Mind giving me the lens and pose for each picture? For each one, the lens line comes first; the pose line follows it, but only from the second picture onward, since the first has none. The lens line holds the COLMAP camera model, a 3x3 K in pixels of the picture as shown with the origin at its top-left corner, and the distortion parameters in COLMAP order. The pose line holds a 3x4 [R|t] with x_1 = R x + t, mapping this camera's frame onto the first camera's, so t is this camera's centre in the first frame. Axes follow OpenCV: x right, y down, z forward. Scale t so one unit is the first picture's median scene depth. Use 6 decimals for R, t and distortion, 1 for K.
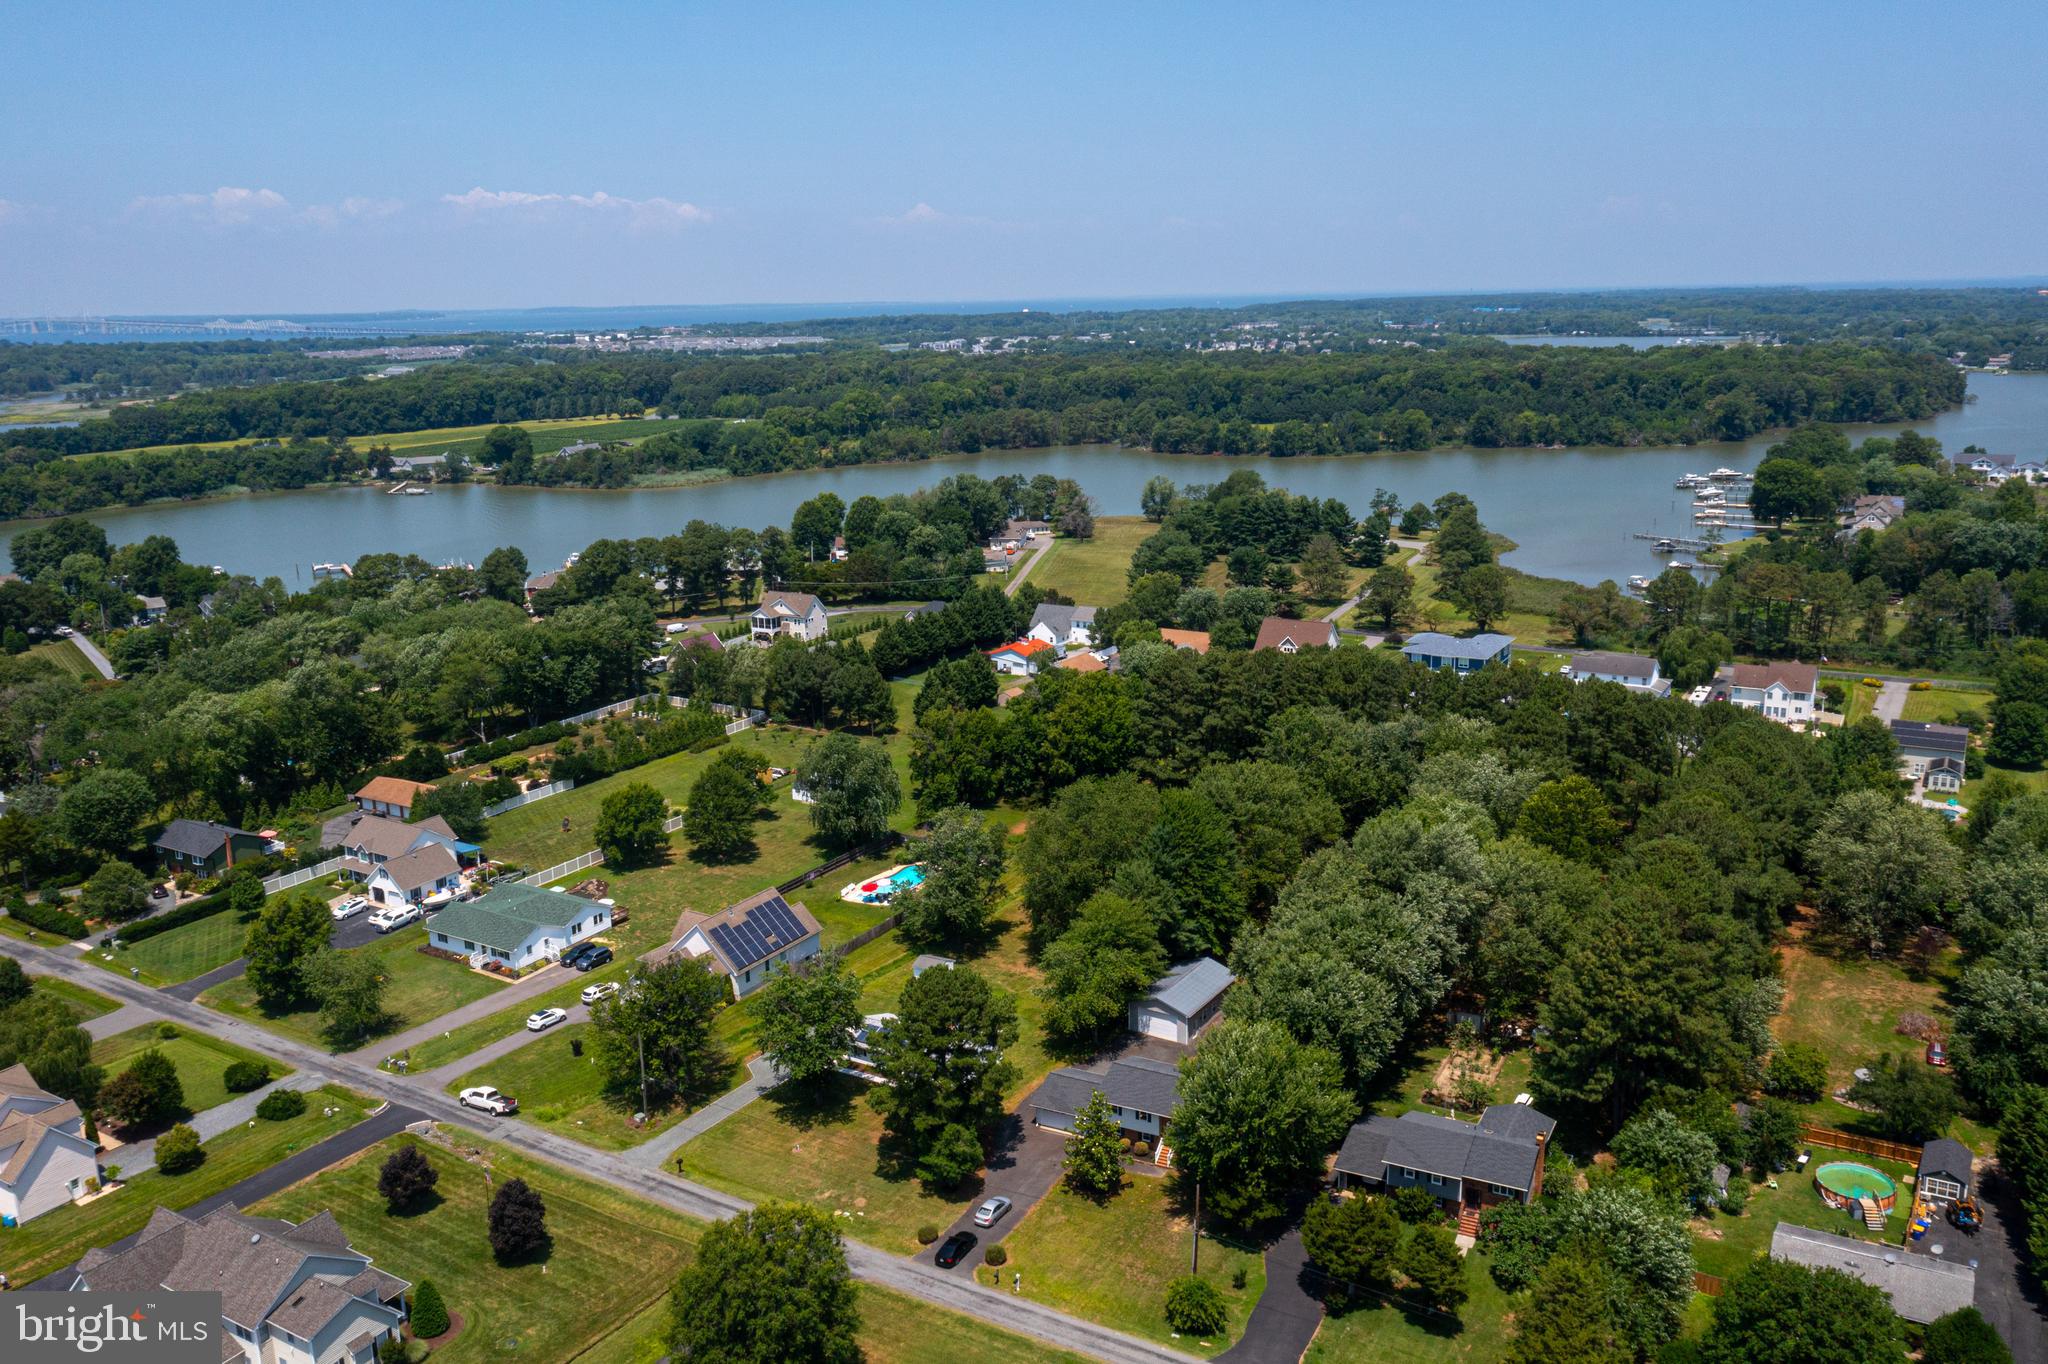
lens RADIAL K [[1604.3, 0, 1022.4], [0, 1604.3, 691.6], [0, 0, 1]] dist [-0.016054, 0.002703]
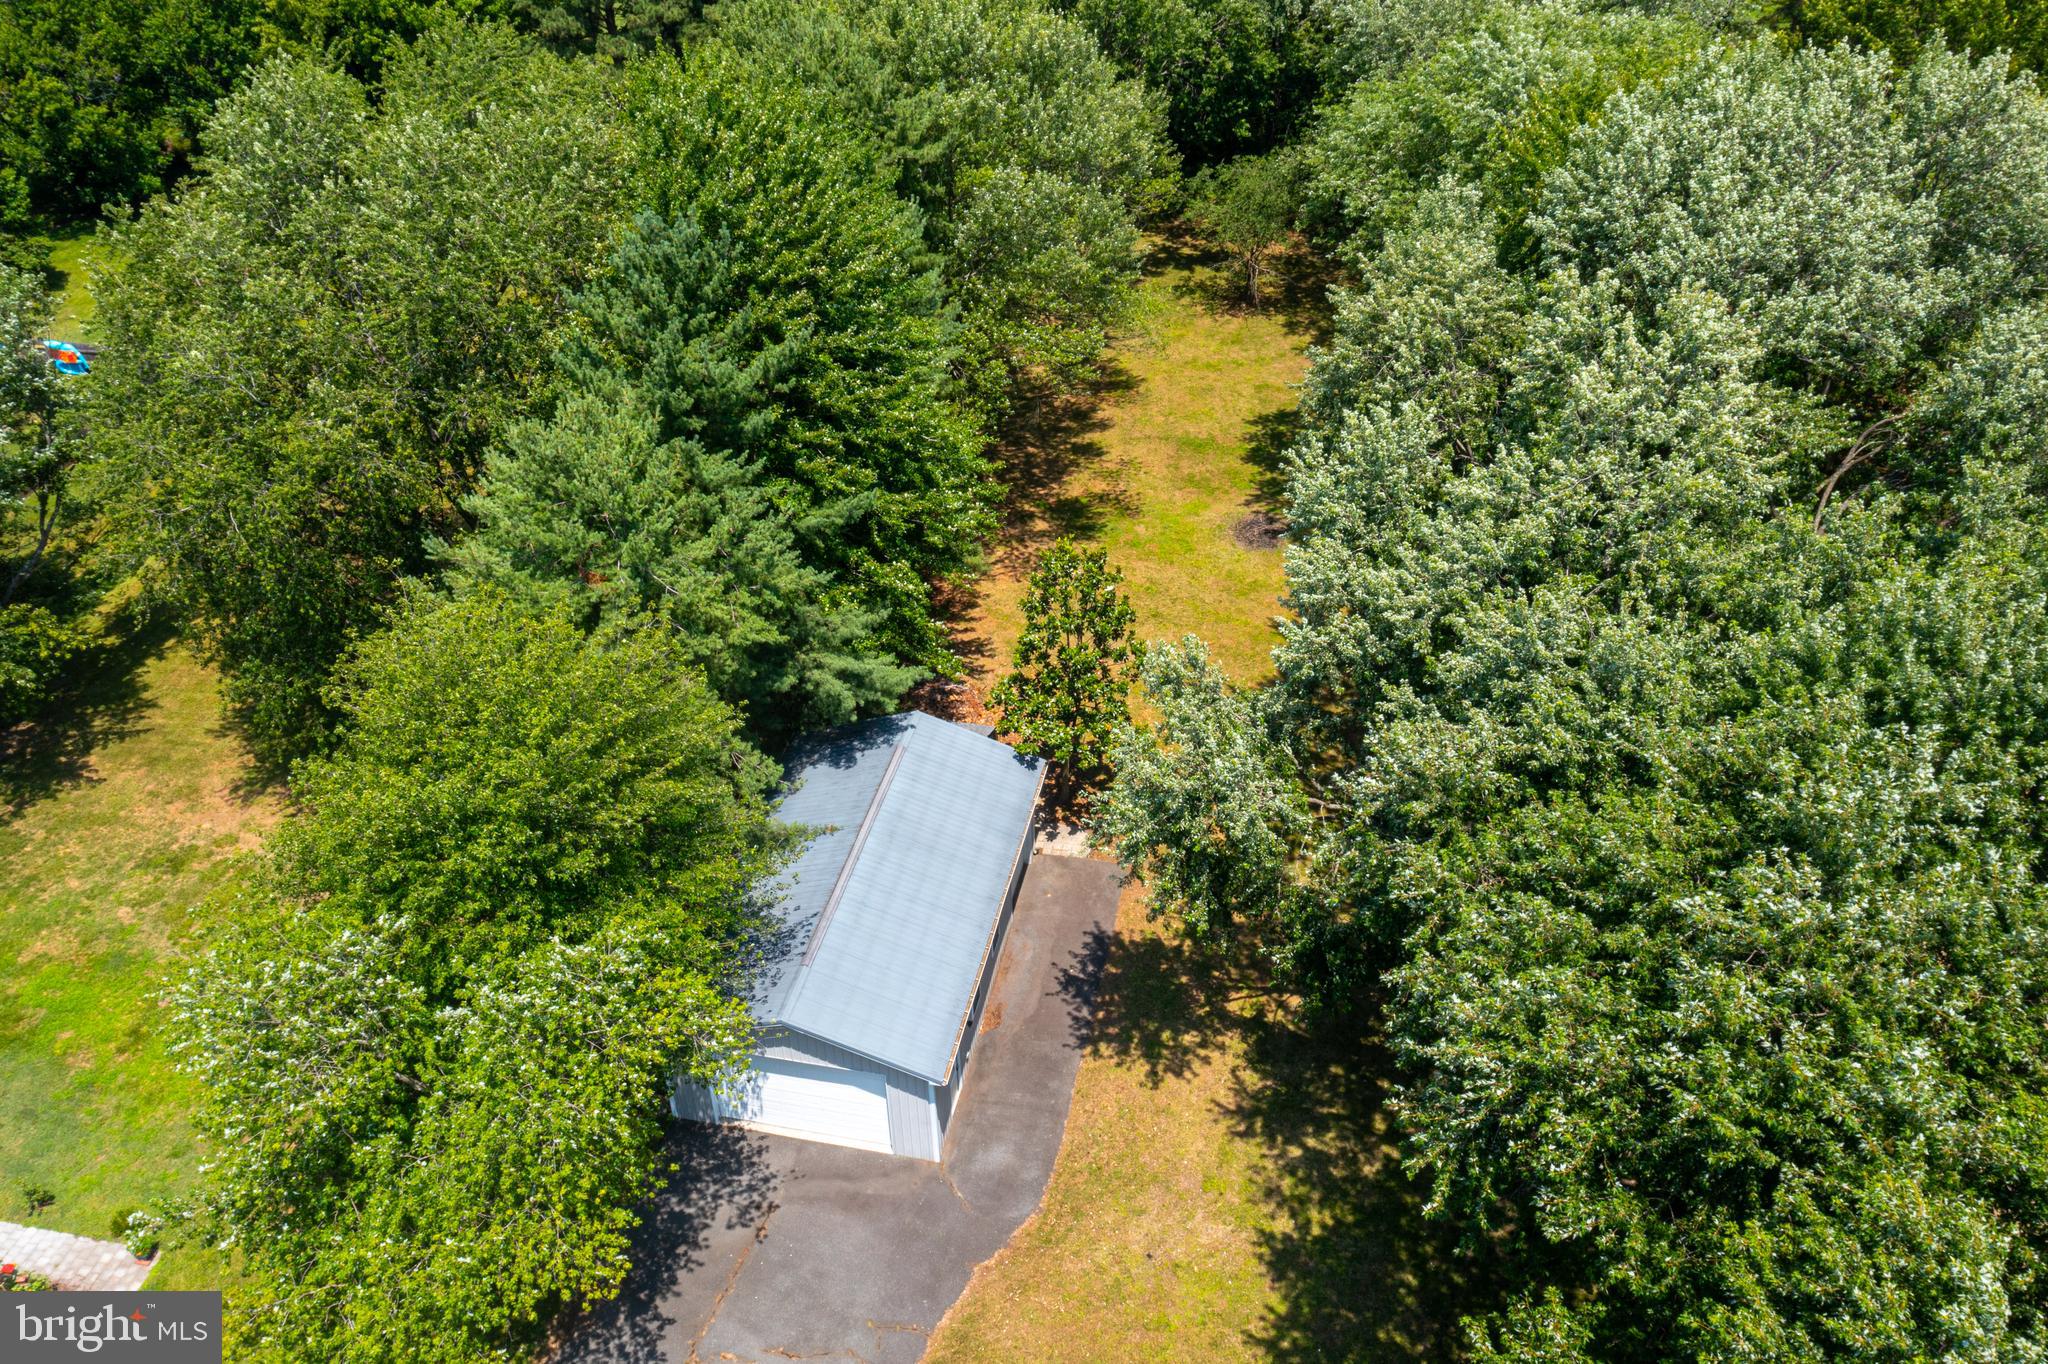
lens RADIAL K [[1608.9, 0, 1026.7], [0, 1608.9, 674.1], [0, 0, 1]] dist [-0.013165, 0.006184]
pose [[0.935040, -0.202953, 0.290707, 0.042666], [0.082799, 0.922277, 0.377558, 0.047279], [-0.344739, -0.328961, 0.879170, 0.578300]]
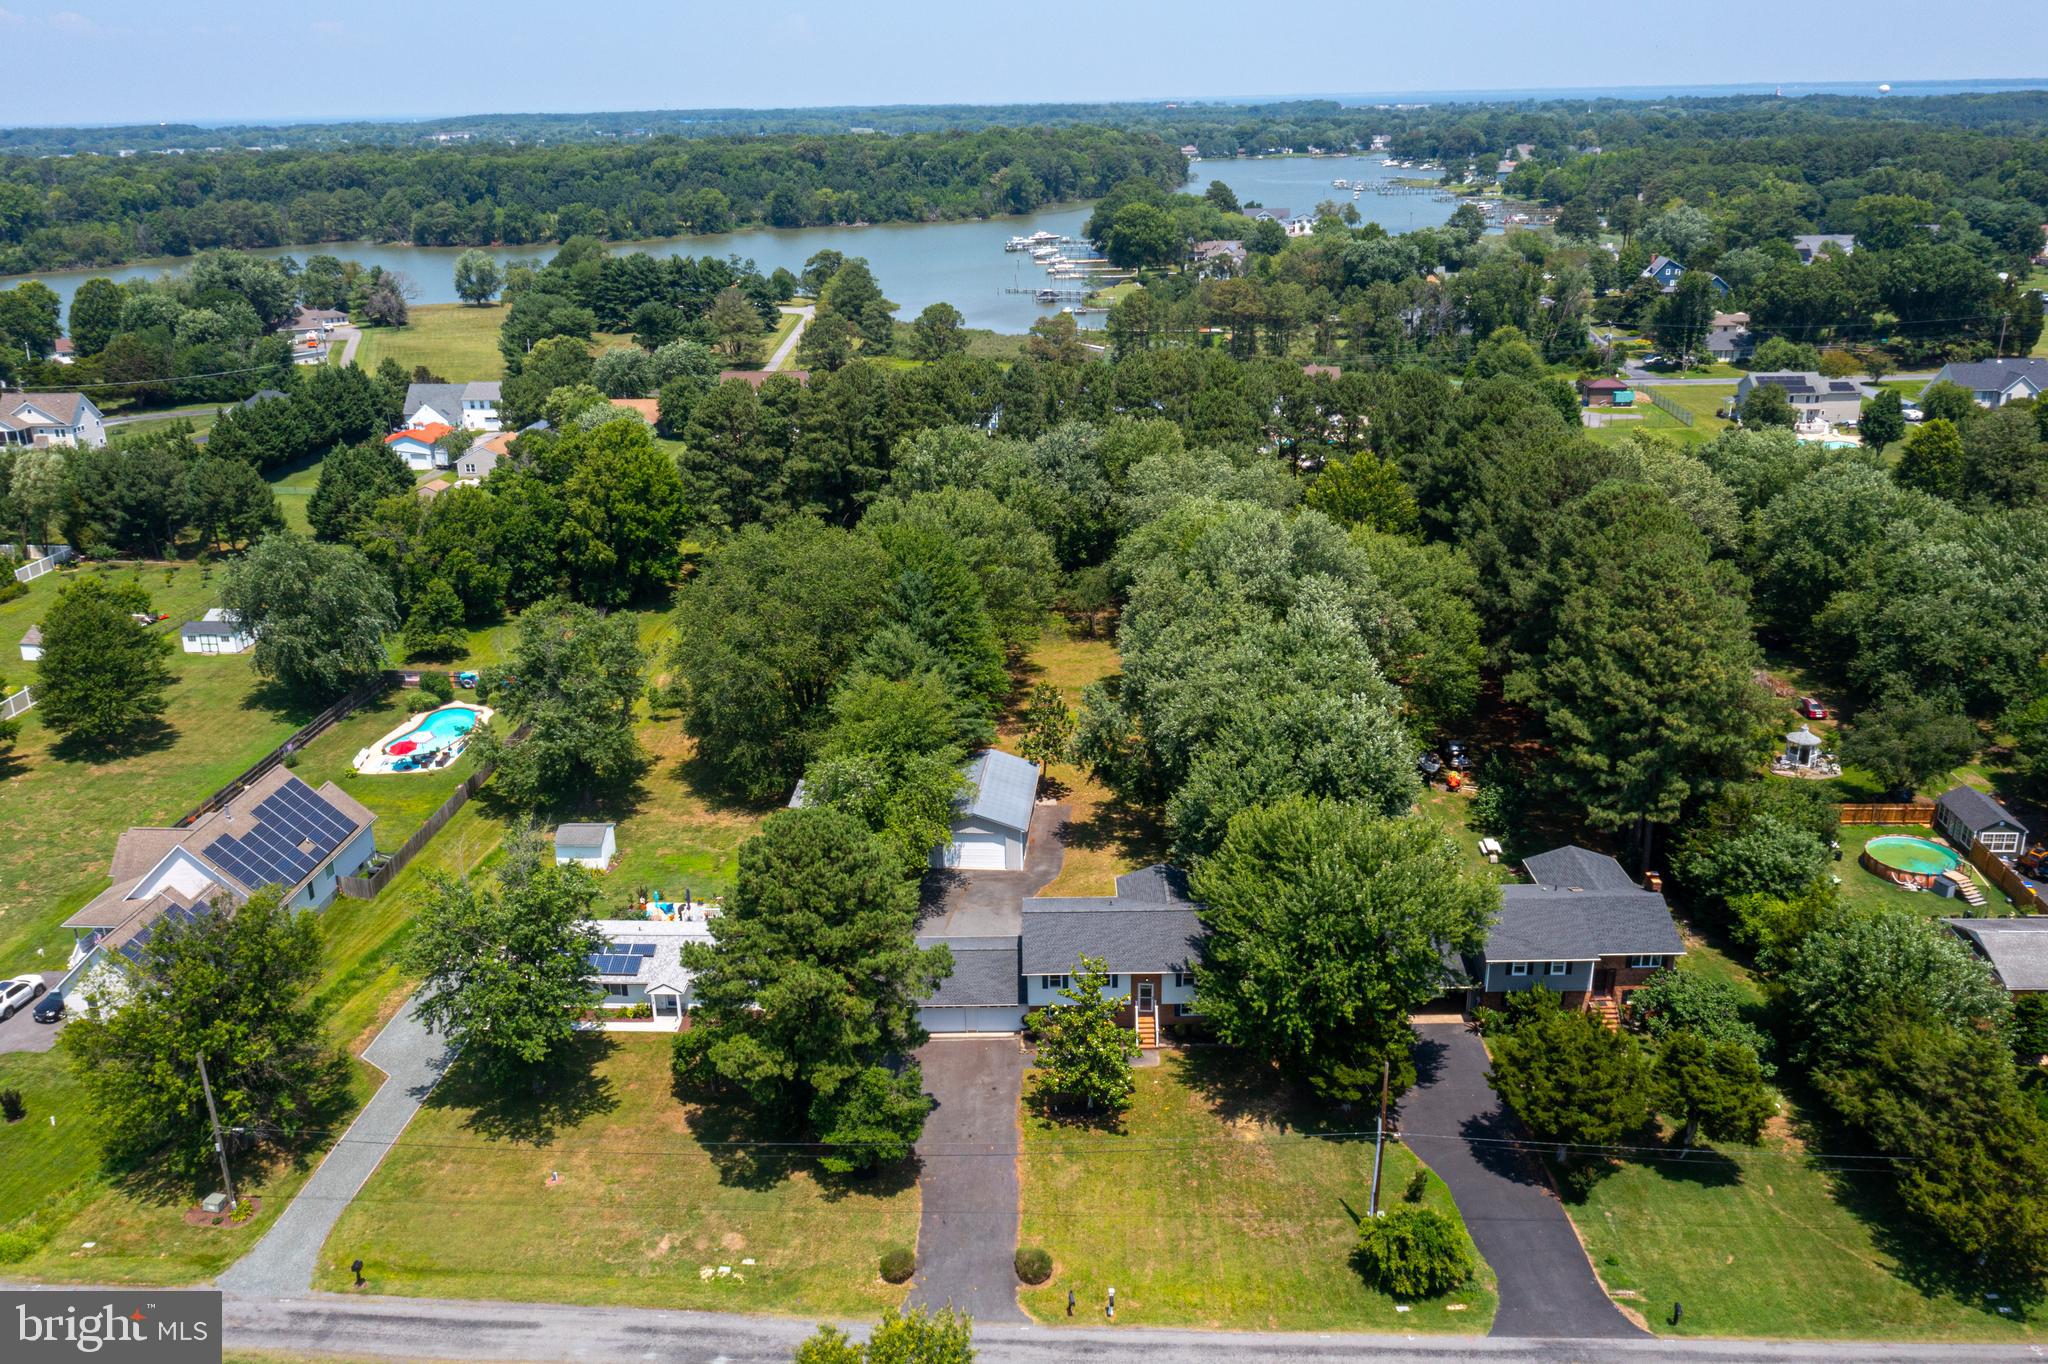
lens RADIAL K [[1607.6, 0, 1017.0], [0, 1607.6, 678.0], [0, 0, 1]] dist [-0.011274, -0.003410]
pose [[0.888436, -0.149852, 0.433850, -0.135736], [0.108556, 0.986989, 0.118606, 0.038950], [-0.445979, -0.058277, 0.893144, 0.272705]]
